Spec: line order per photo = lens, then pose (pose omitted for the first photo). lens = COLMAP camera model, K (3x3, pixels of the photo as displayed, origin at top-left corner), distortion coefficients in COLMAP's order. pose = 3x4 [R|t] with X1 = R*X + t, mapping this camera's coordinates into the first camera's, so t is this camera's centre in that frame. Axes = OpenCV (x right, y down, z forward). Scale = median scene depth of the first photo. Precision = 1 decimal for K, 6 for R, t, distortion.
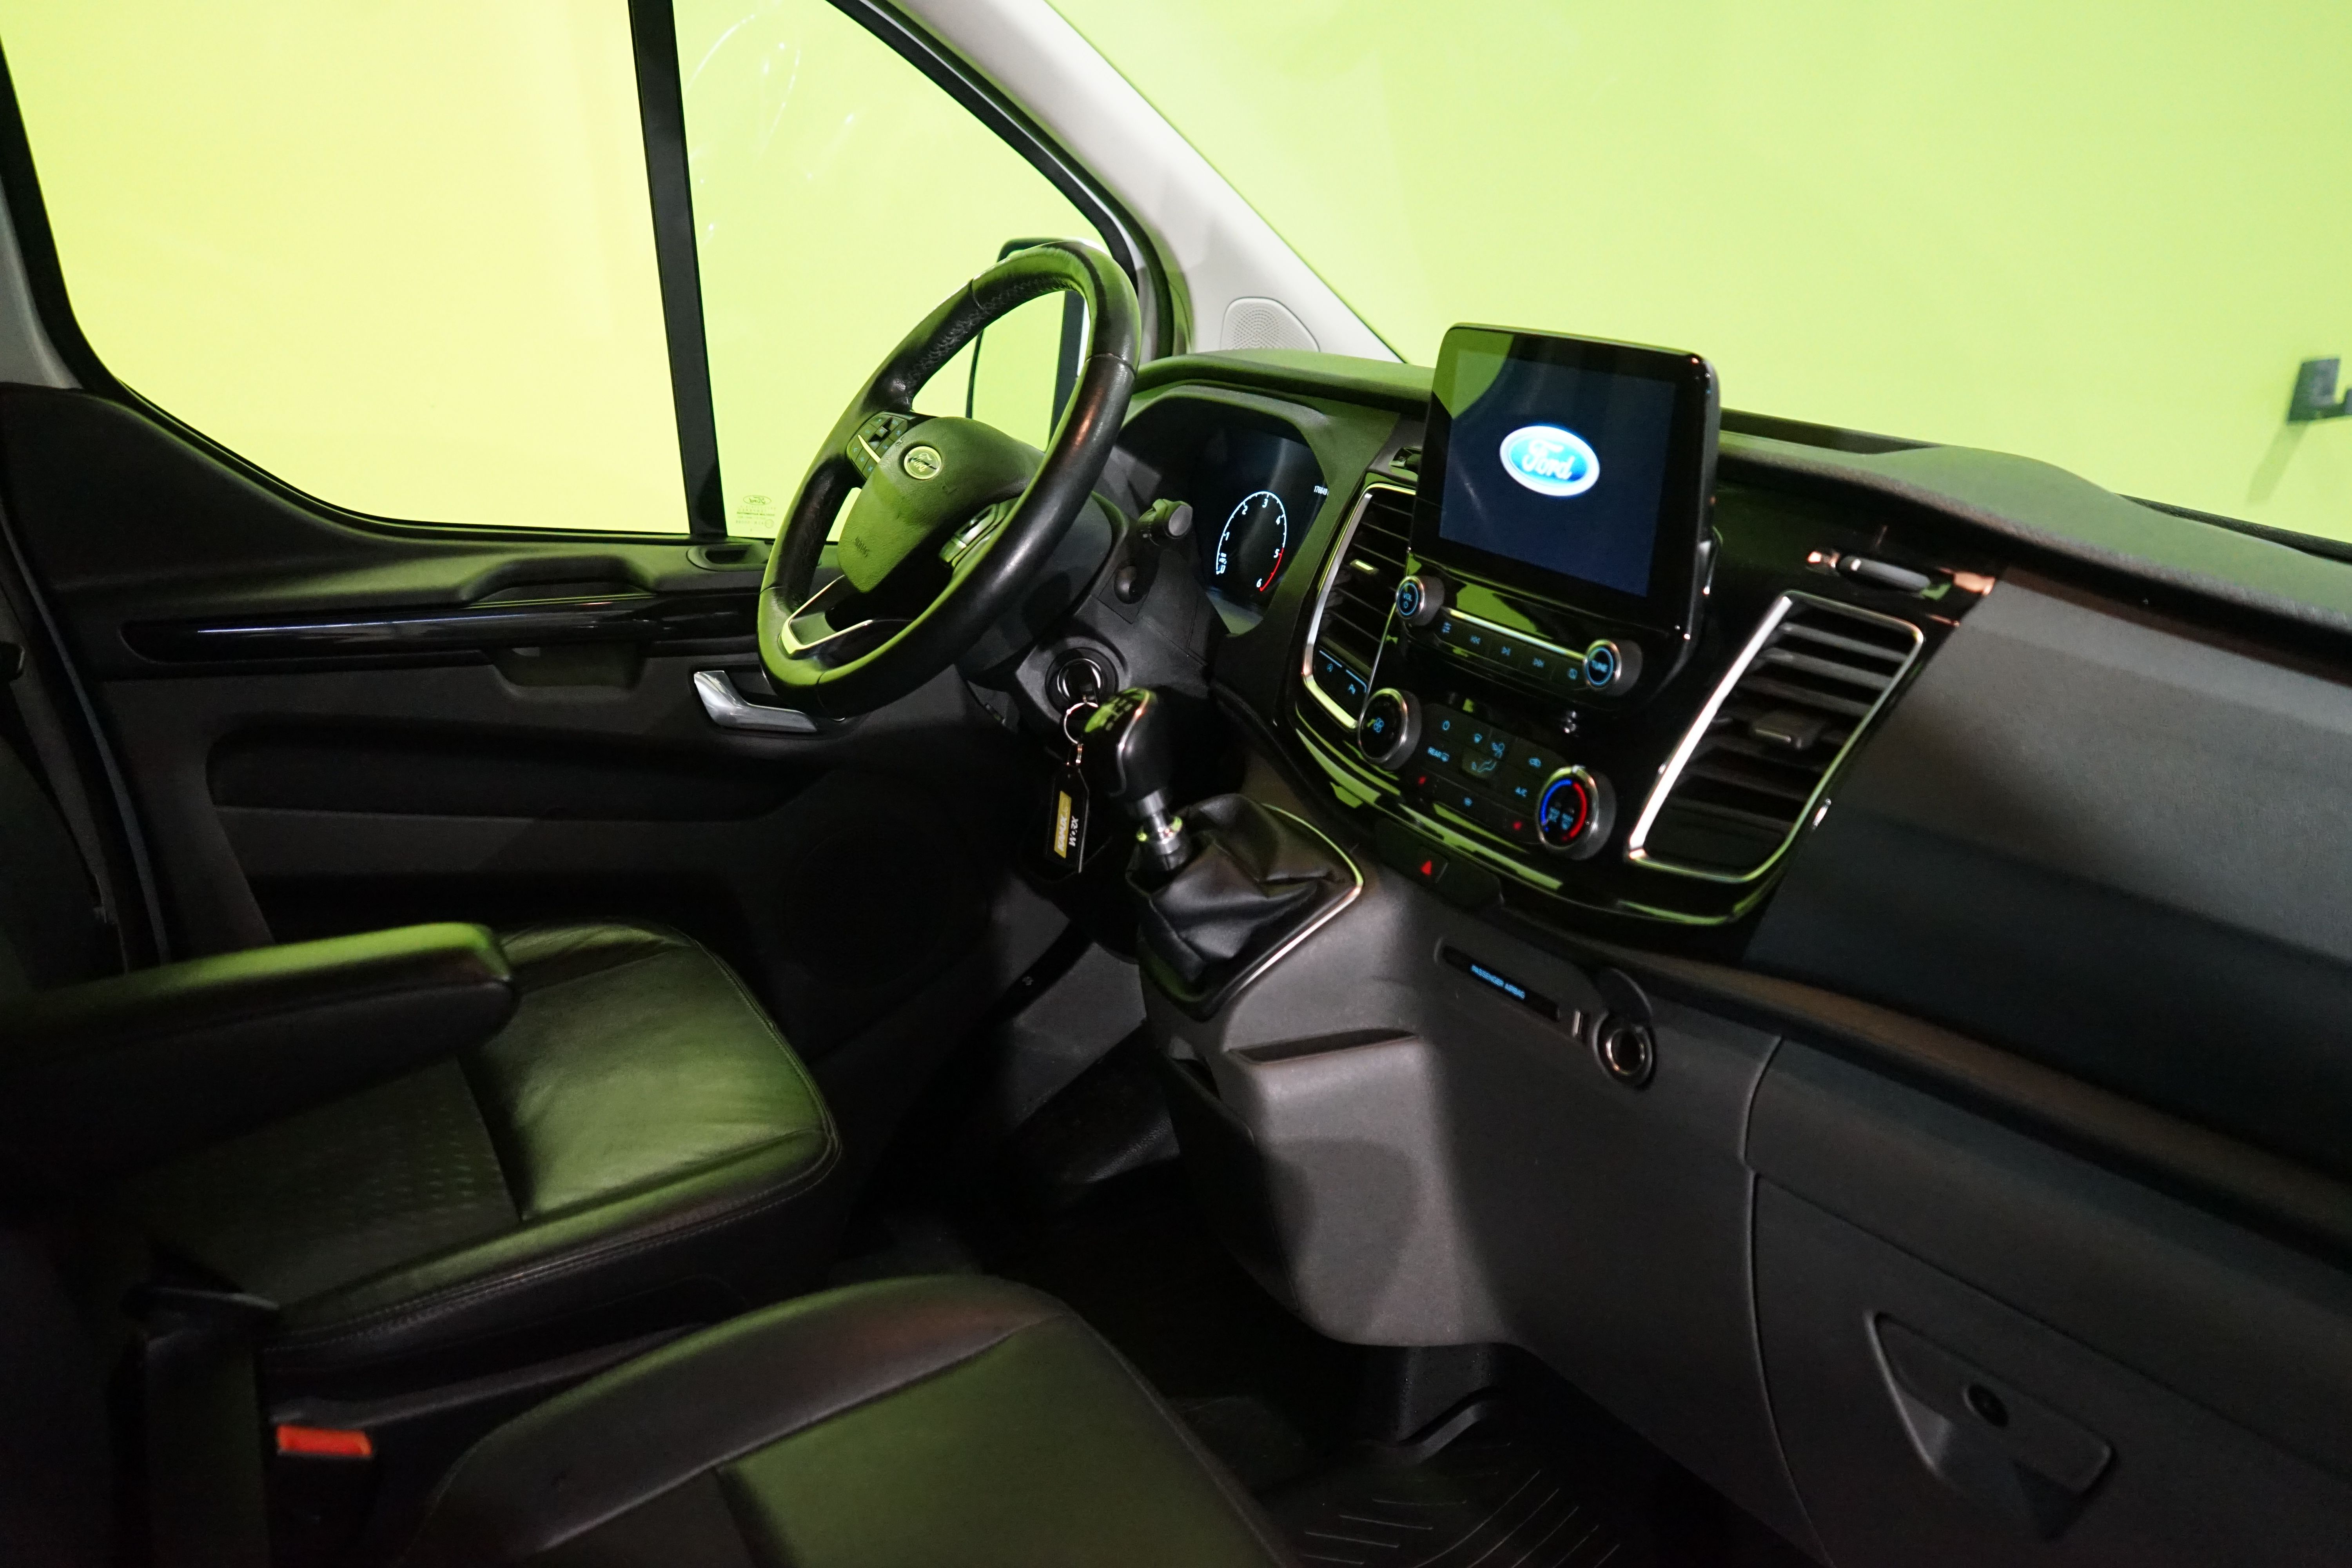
lens RADIAL K [[1933.1, 0, 1176.0], [0, 1933.1, 784.0], [0, 0, 1]] dist [-0.007452, -0.001393]
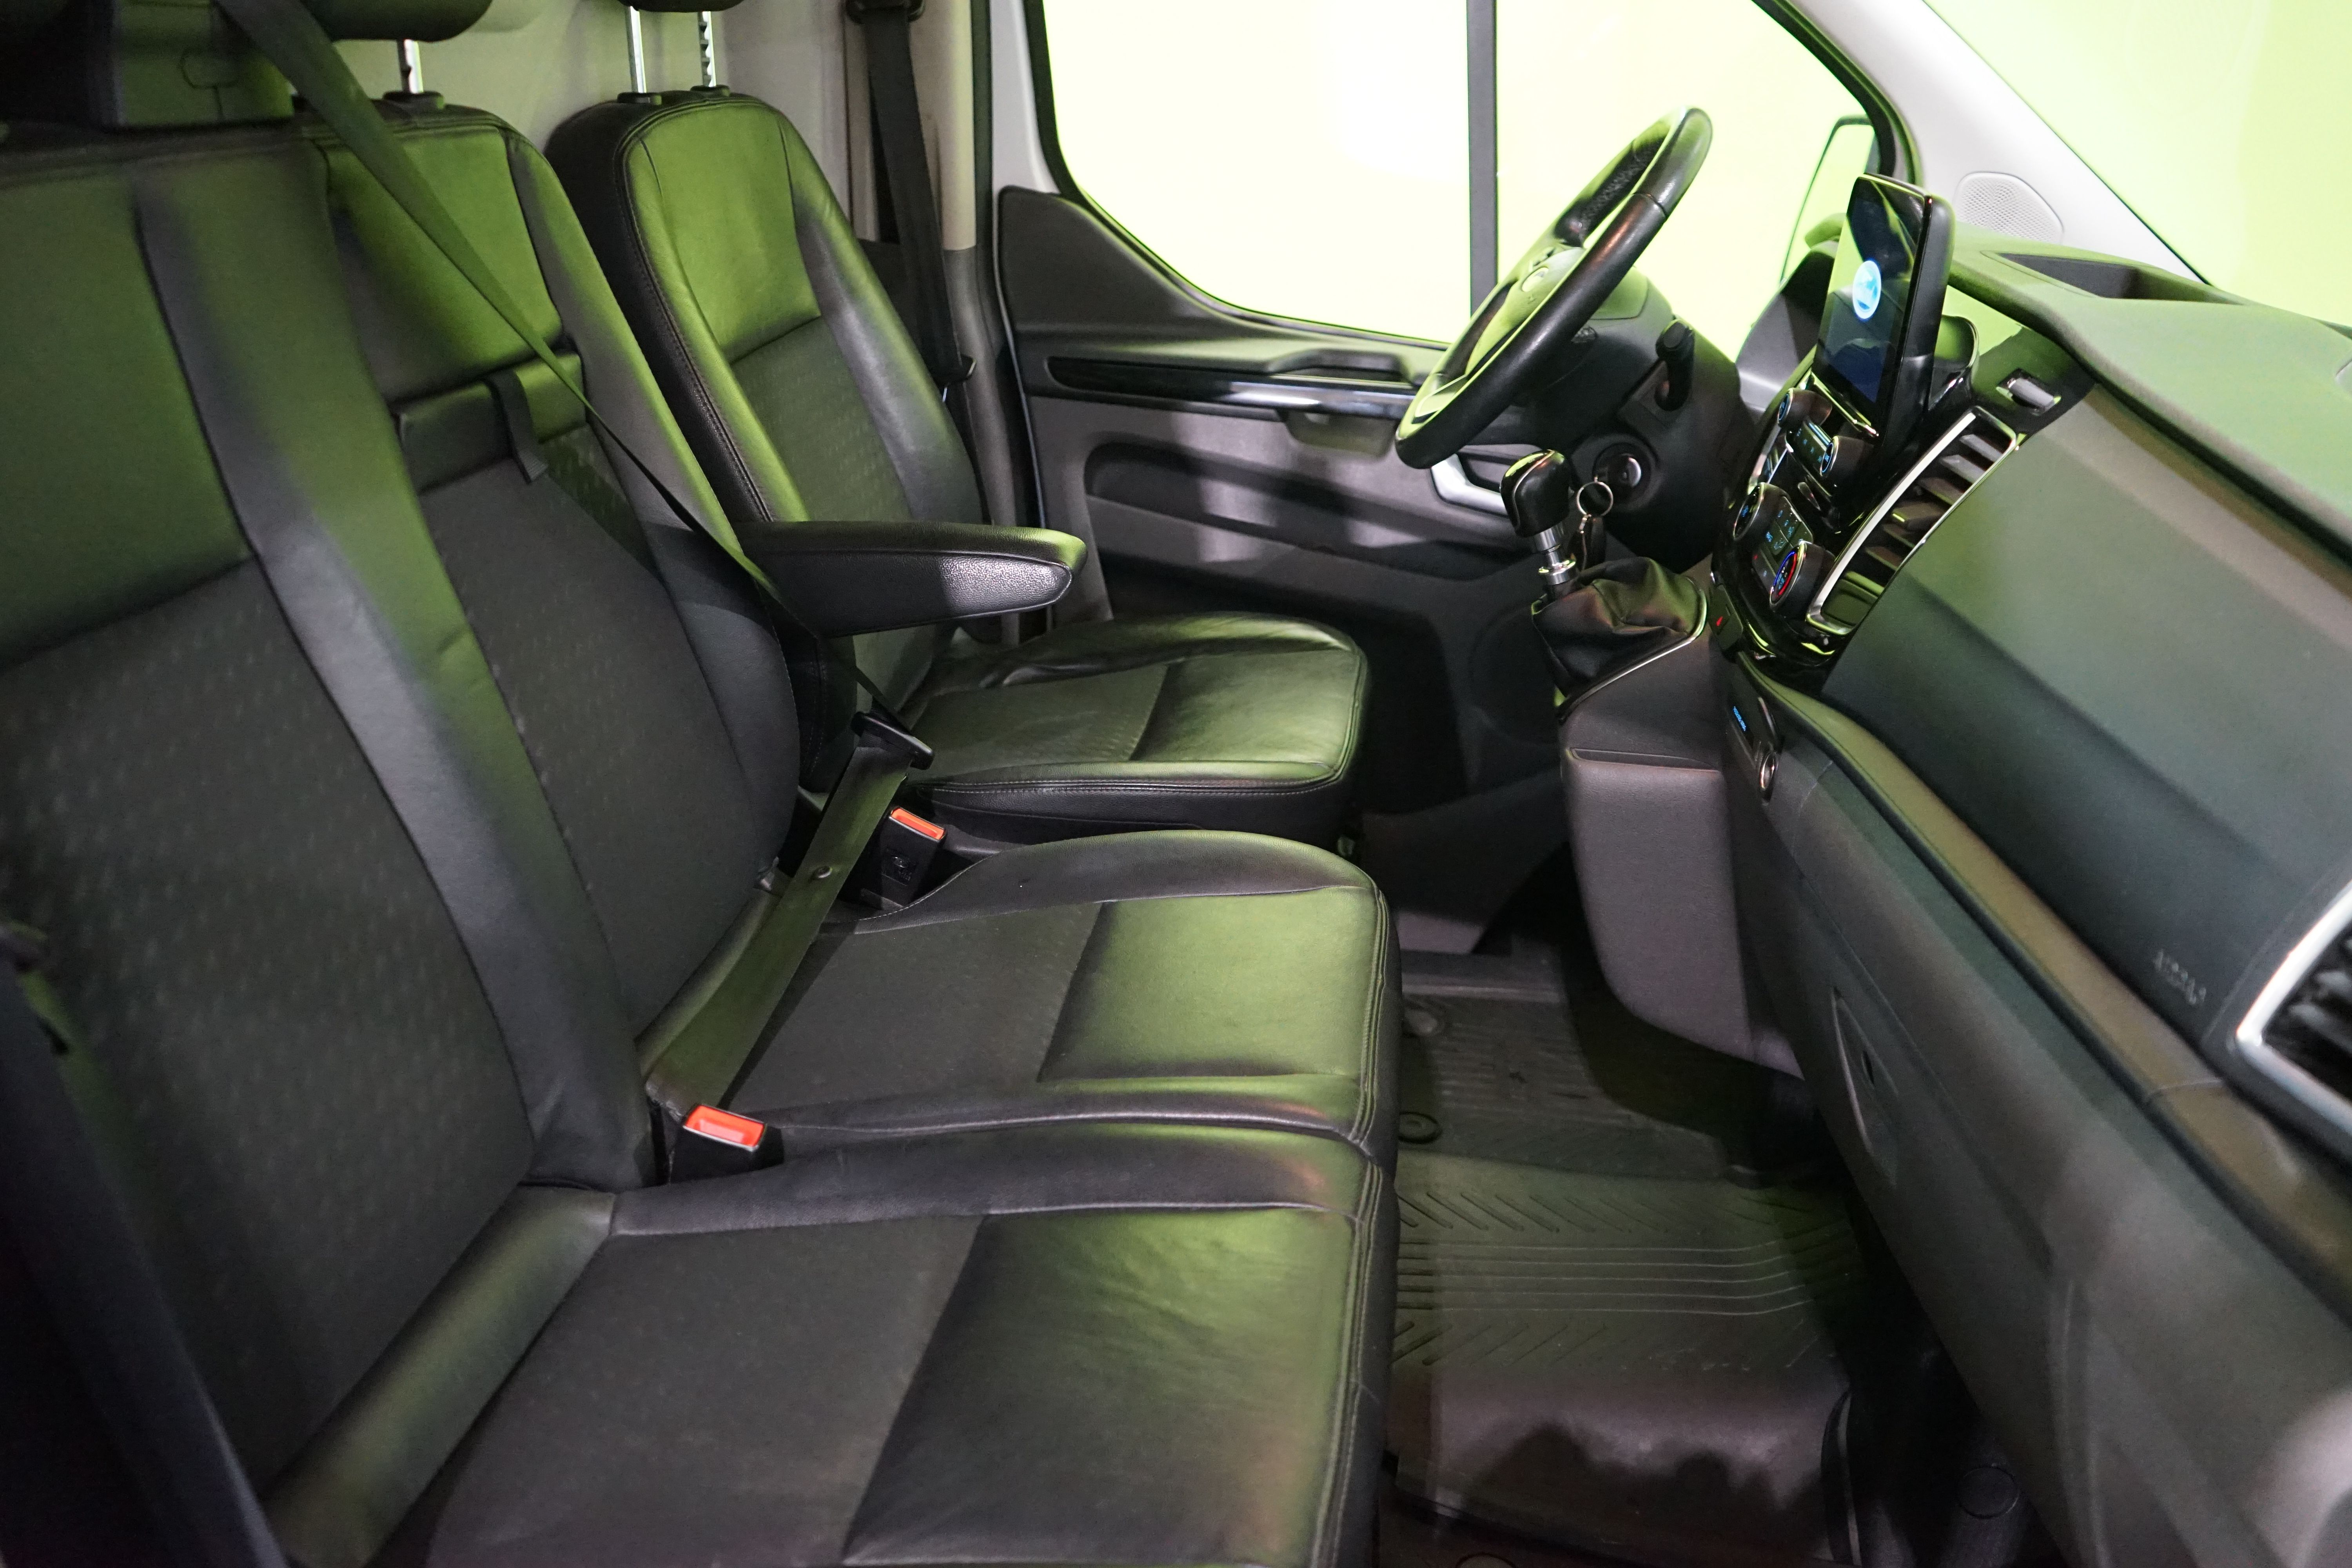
lens RADIAL K [[1933.1, 0, 1176.0], [0, 1933.1, 784.0], [0, 0, 1]] dist [-0.007452, -0.001393]
pose [[0.801889, 0.218172, -0.556215, 0.419157], [-0.195089, 0.975531, 0.101389, 0.066044], [0.564725, 0.027208, 0.824831, -0.147559]]
